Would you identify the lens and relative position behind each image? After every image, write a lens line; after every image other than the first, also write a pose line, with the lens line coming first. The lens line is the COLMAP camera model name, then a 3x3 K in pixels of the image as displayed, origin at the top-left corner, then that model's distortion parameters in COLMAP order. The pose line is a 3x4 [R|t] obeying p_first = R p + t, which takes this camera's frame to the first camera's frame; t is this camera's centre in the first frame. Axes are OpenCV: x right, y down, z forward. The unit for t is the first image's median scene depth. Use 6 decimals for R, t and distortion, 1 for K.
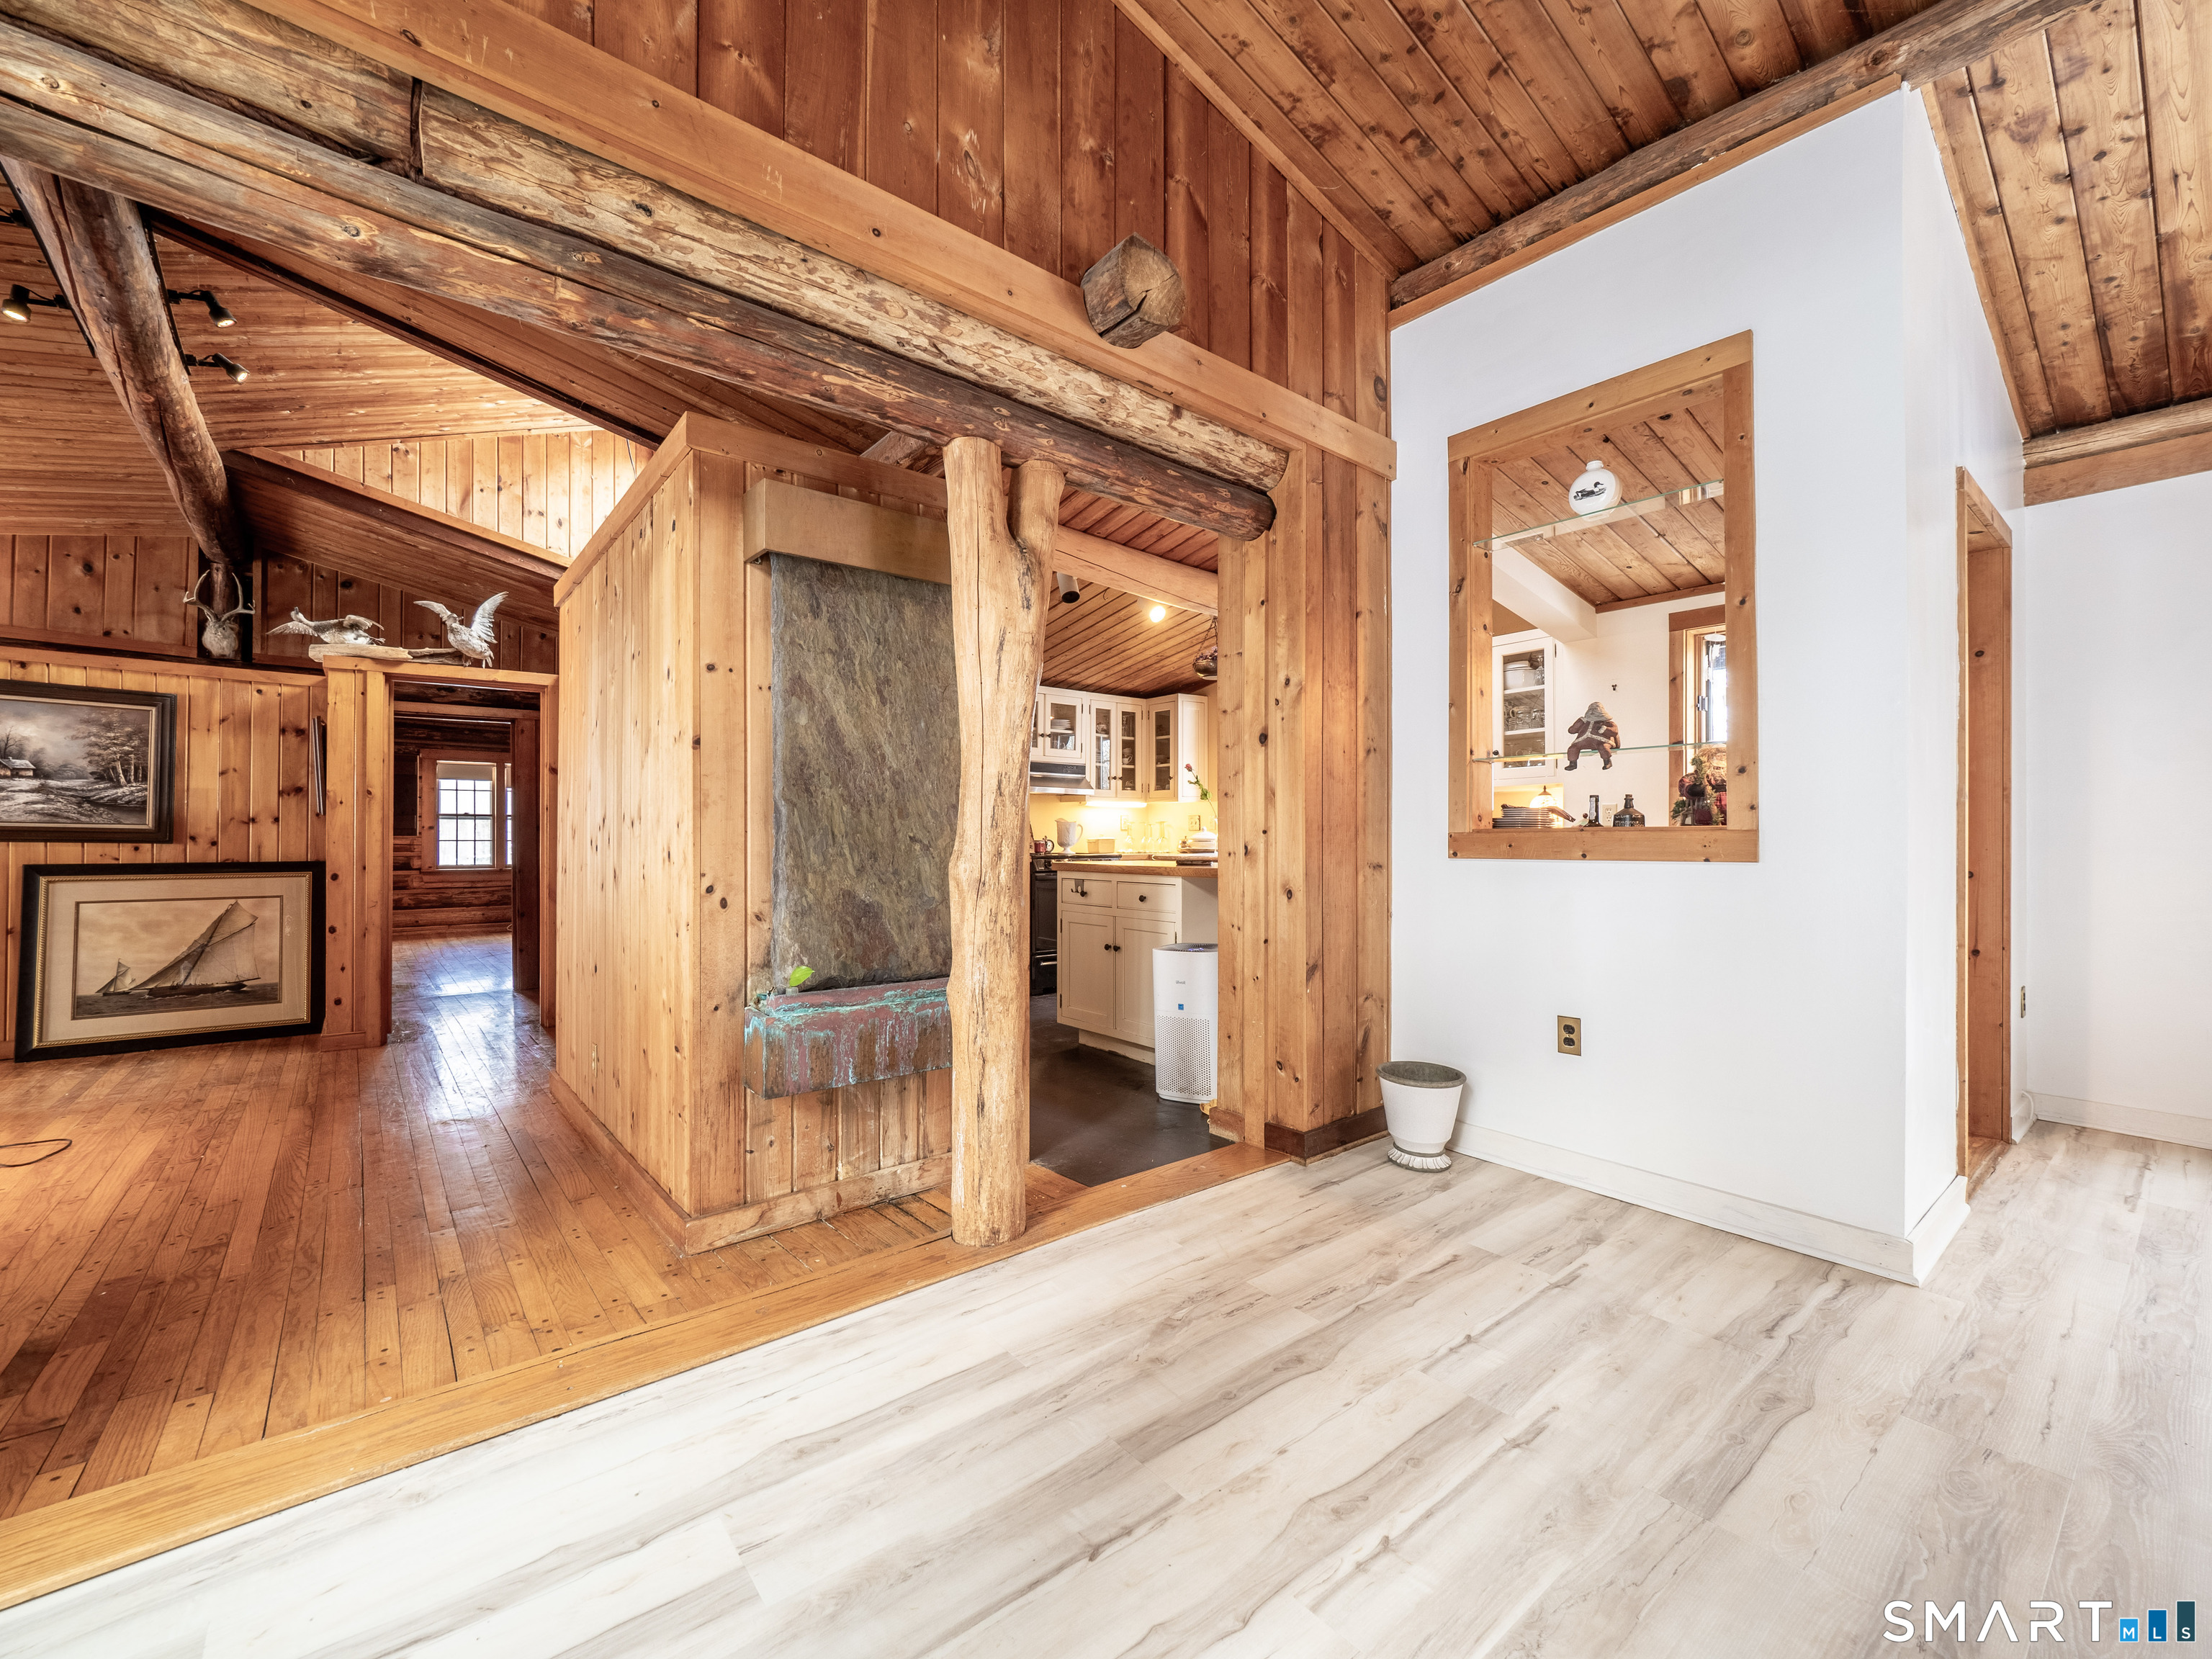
lens RADIAL K [[922.4, 0, 1106.0], [0, 922.4, 829.5], [0, 0, 1]] dist [-0.002010, -0.000209]
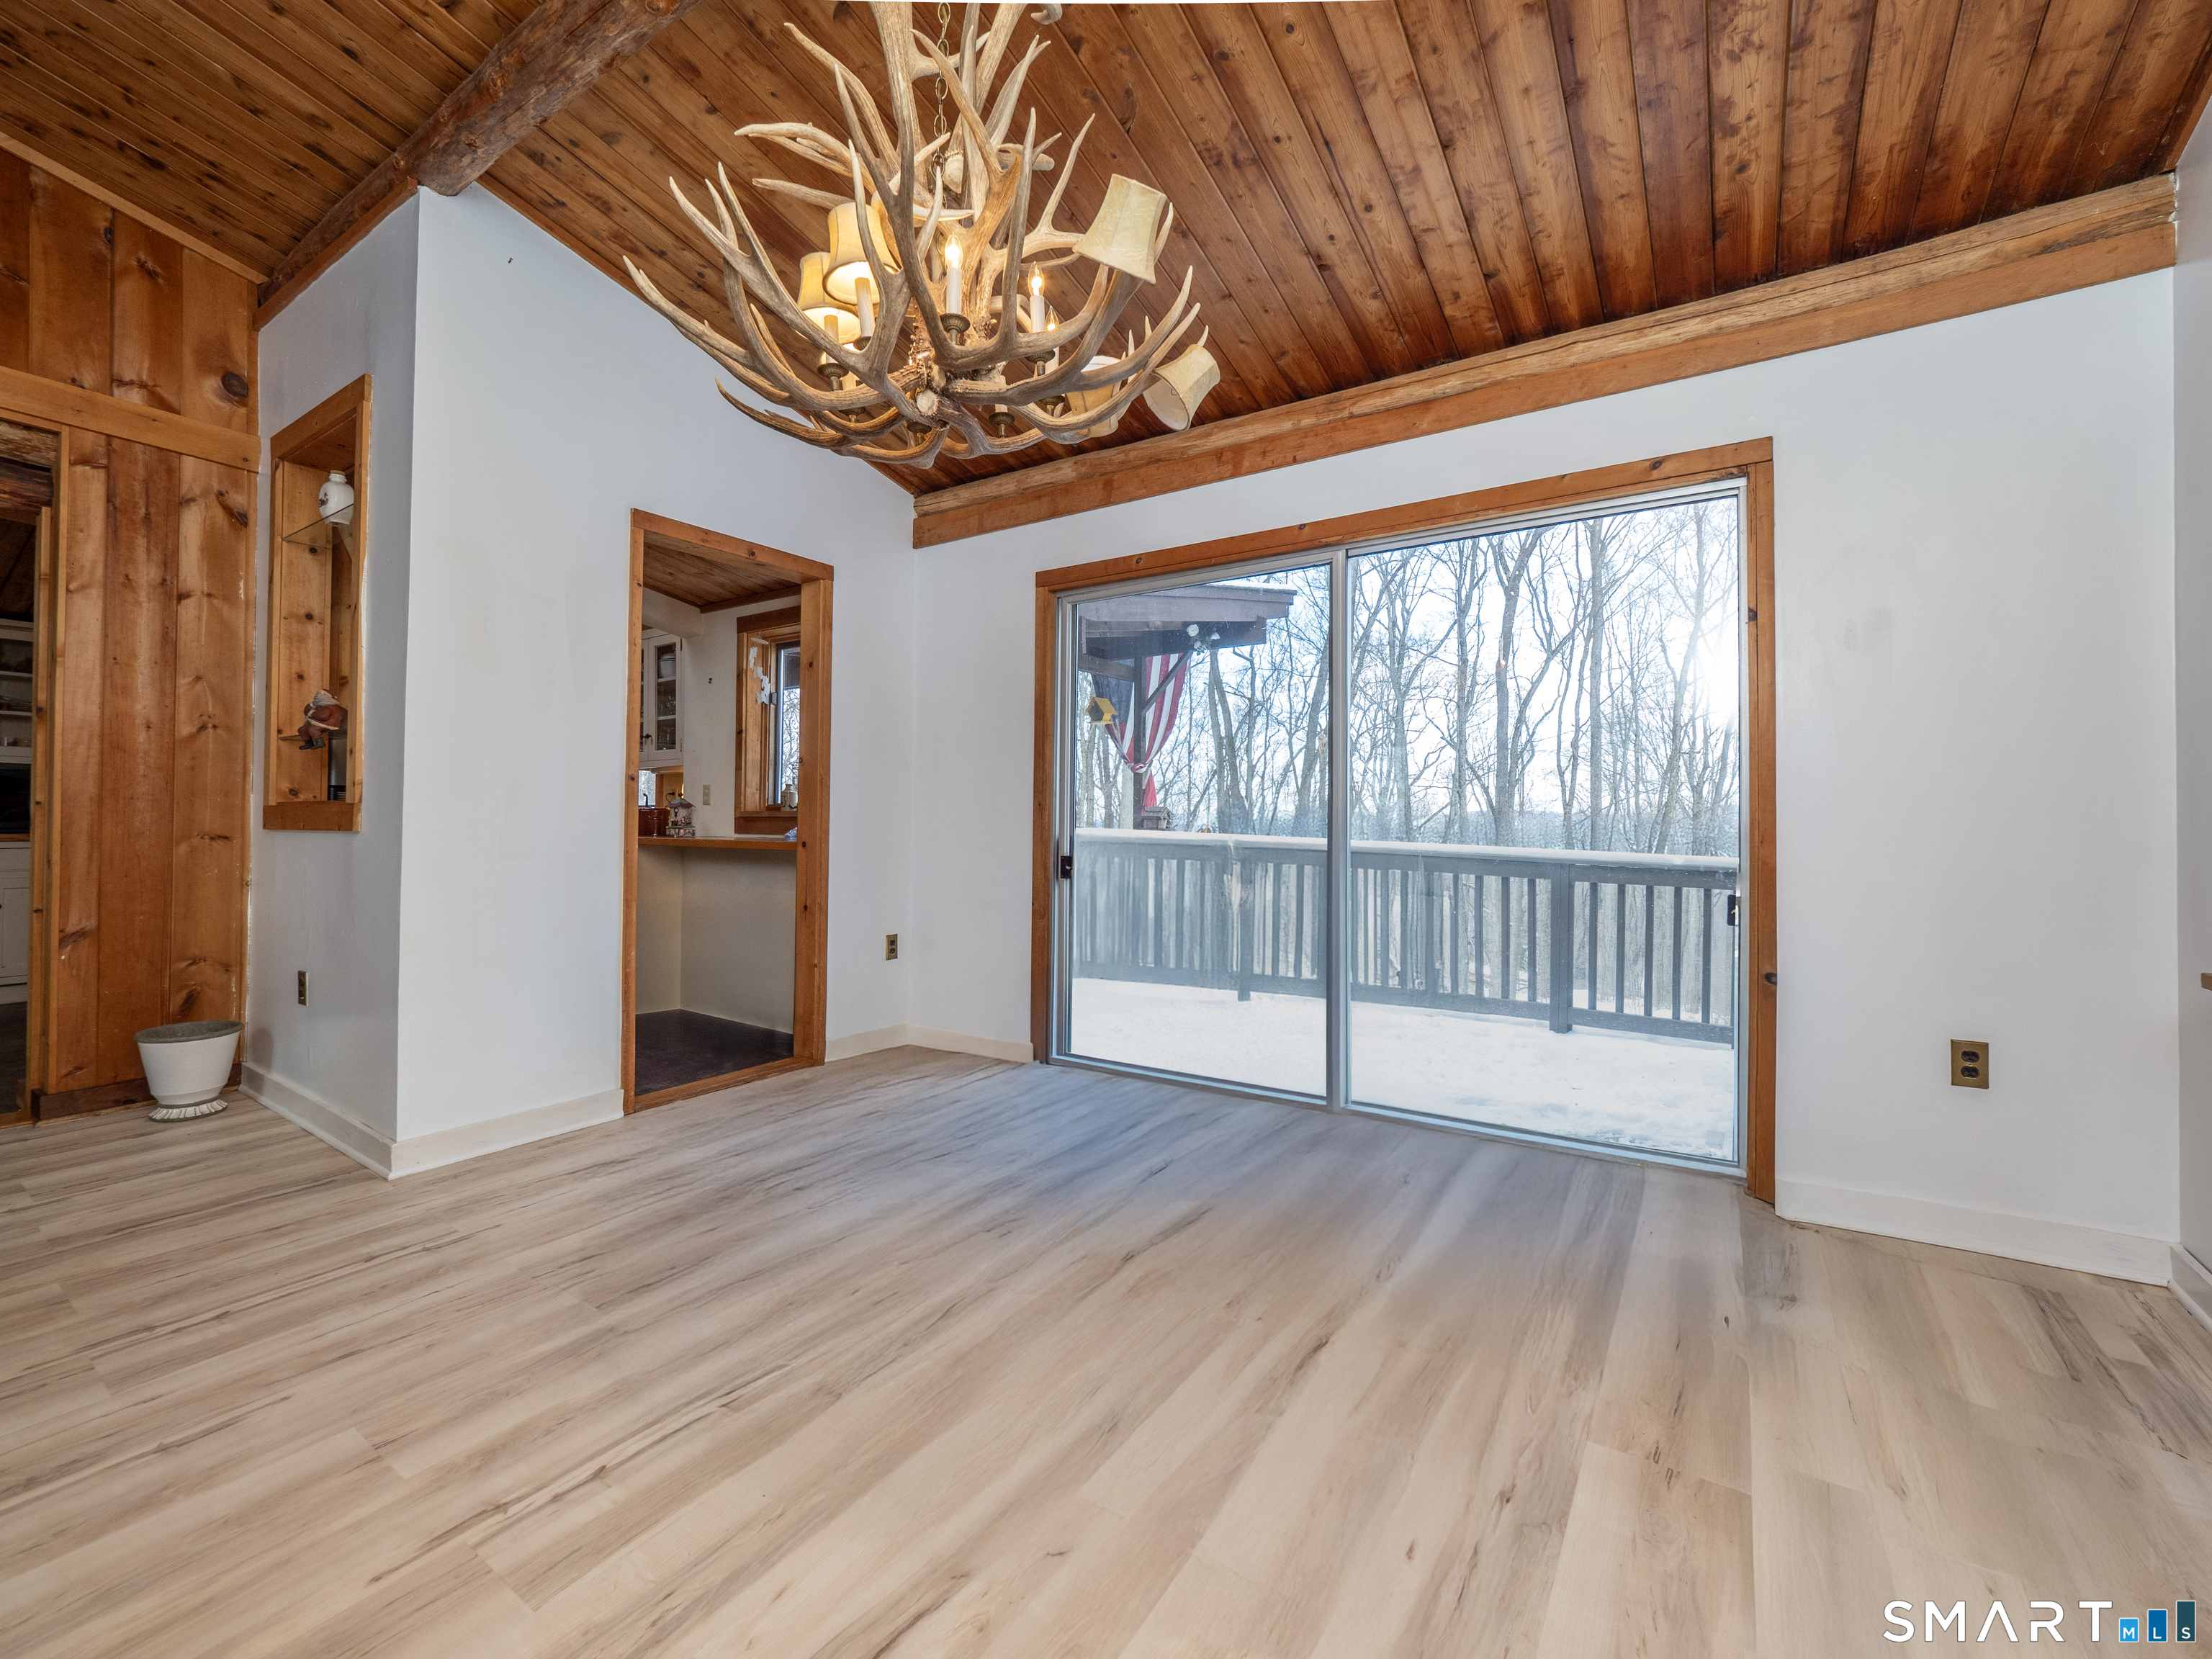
lens RADIAL K [[911.1, 0, 1050.8], [0, 911.1, 826.8], [0, 0, 1]] dist [-0.000097, -0.000052]
pose [[0.958341, 0.015294, 0.285216, 1.180380], [-0.016863, 0.999853, 0.003046, 0.021443], [-0.285127, -0.007729, 0.958458, -0.316005]]
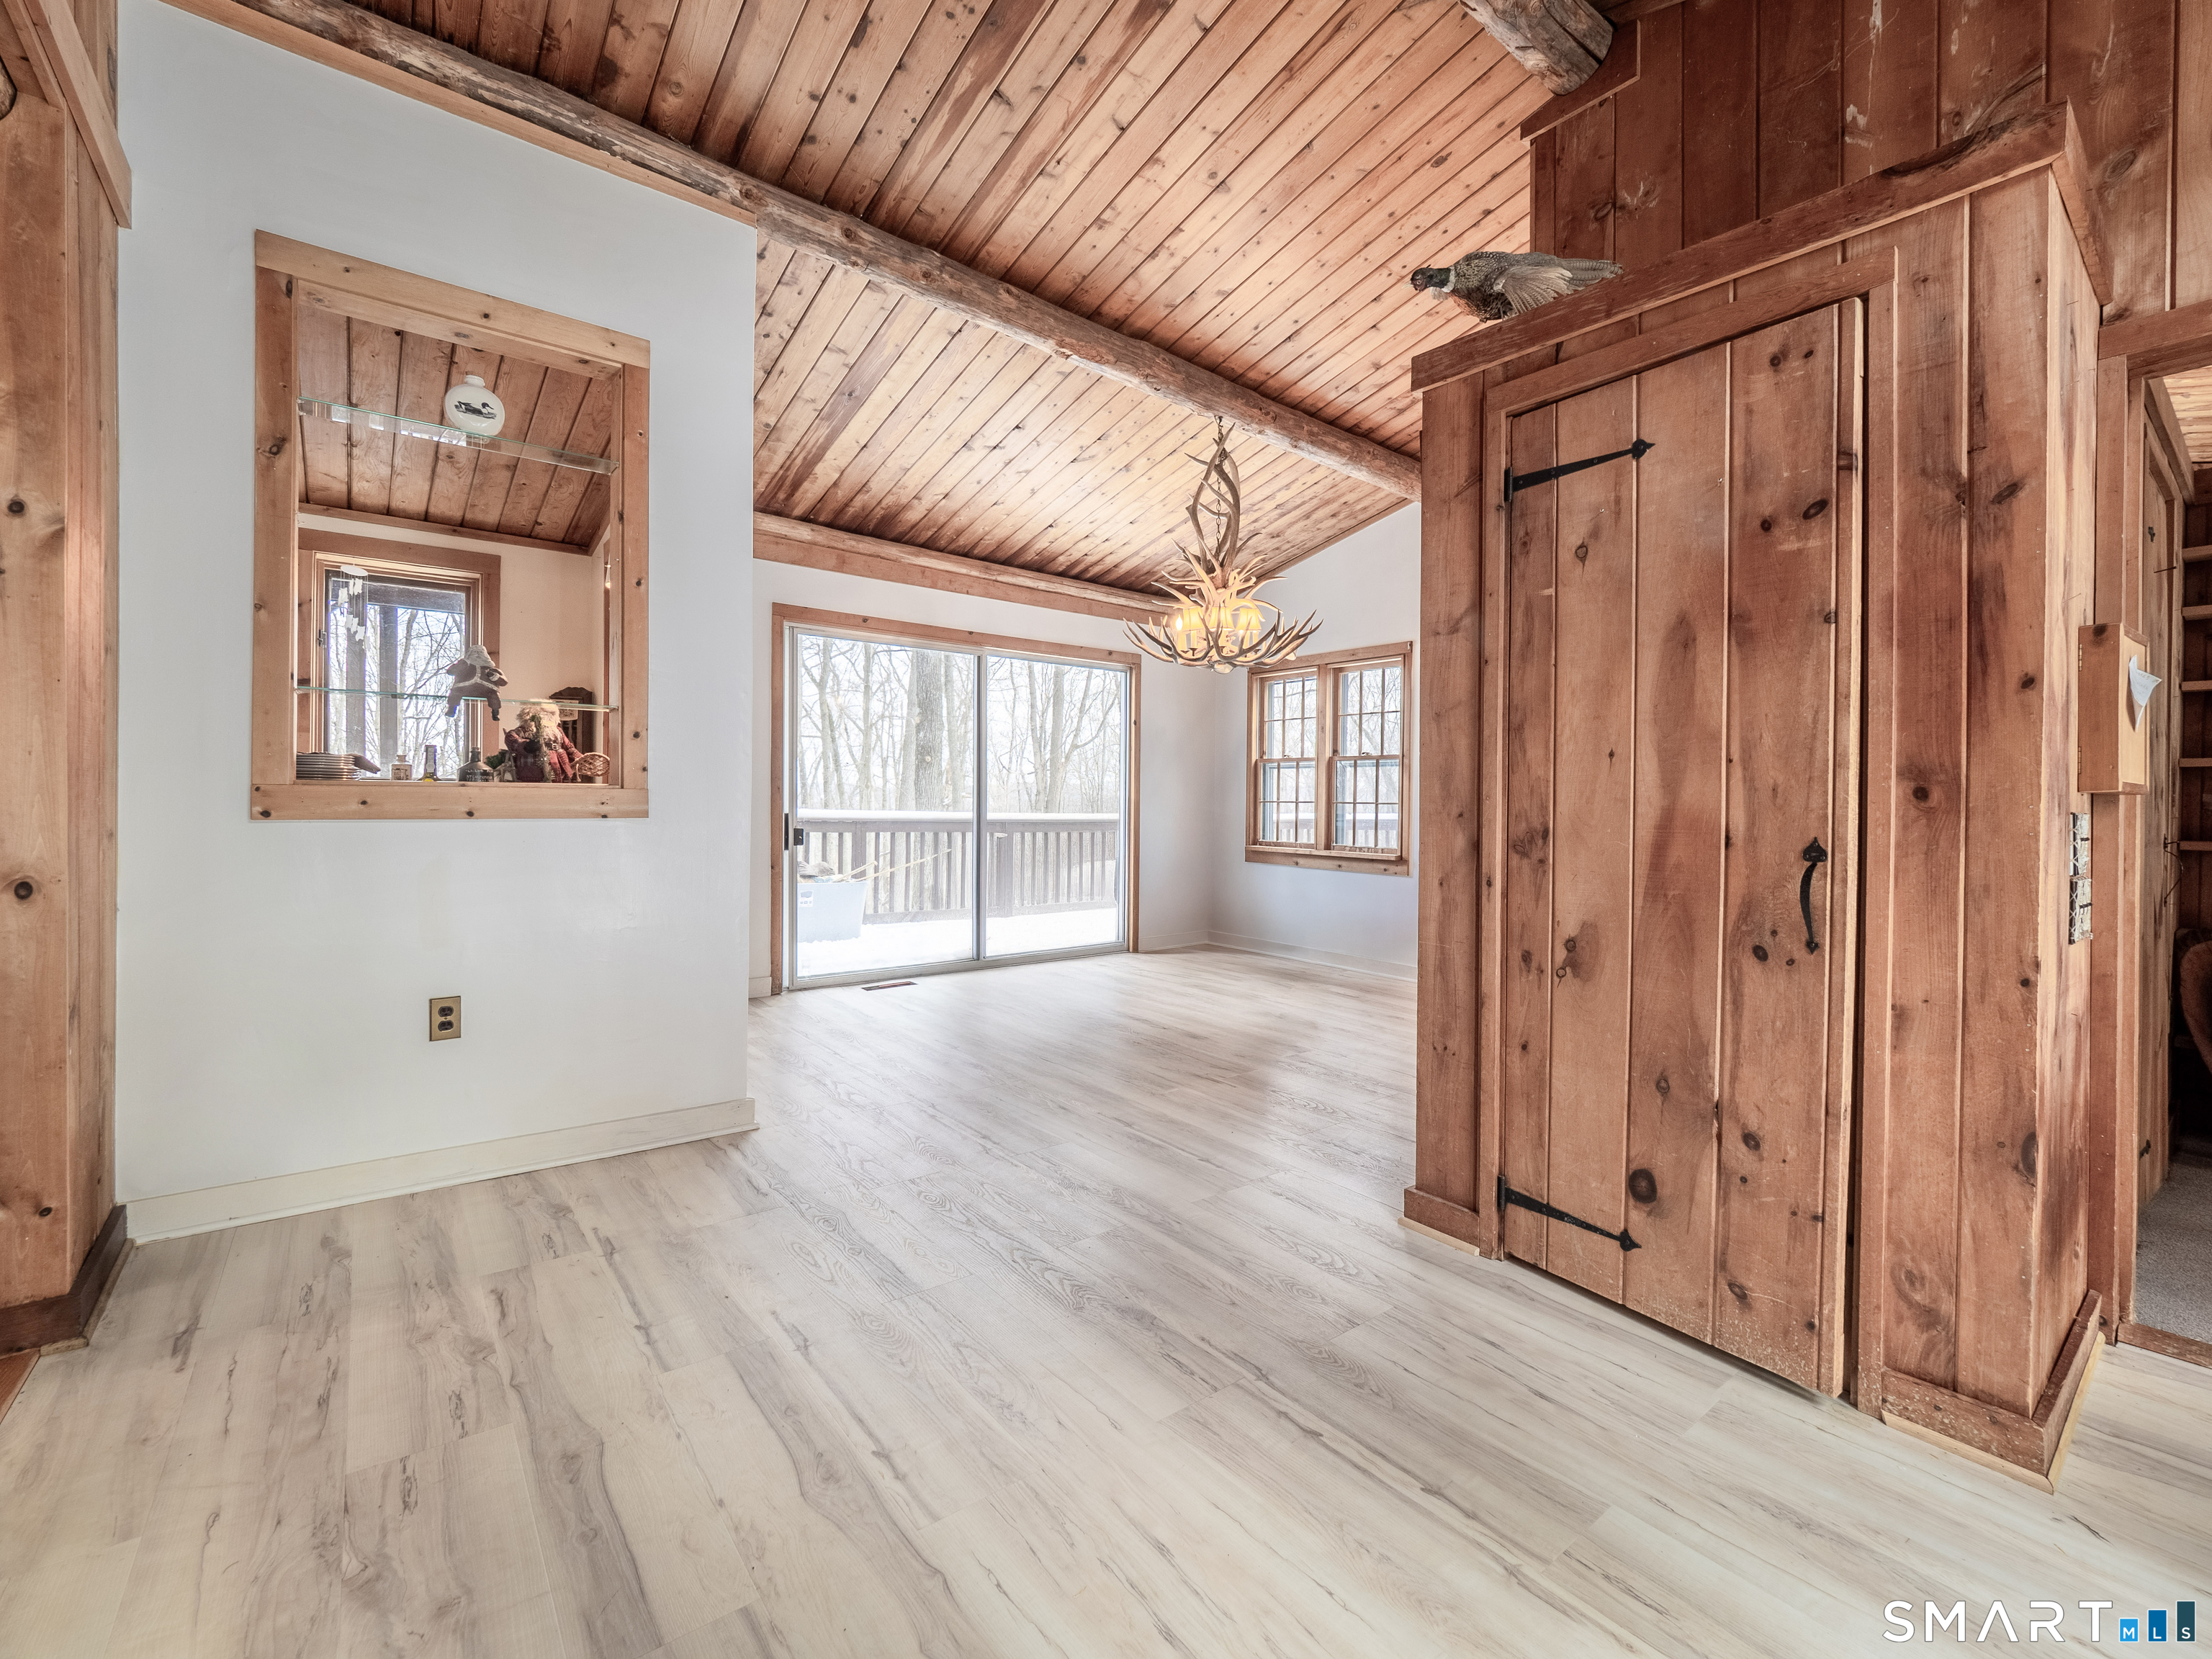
lens RADIAL K [[963.7, 0, 1104.7], [0, 963.7, 807.7], [0, 0, 1]] dist [-0.025882, 0.015220]
pose [[0.029105, -0.006692, 0.999554, -0.445670], [-0.021609, 0.999740, 0.007322, 0.002378], [-0.999343, -0.021813, 0.028953, 0.401606]]
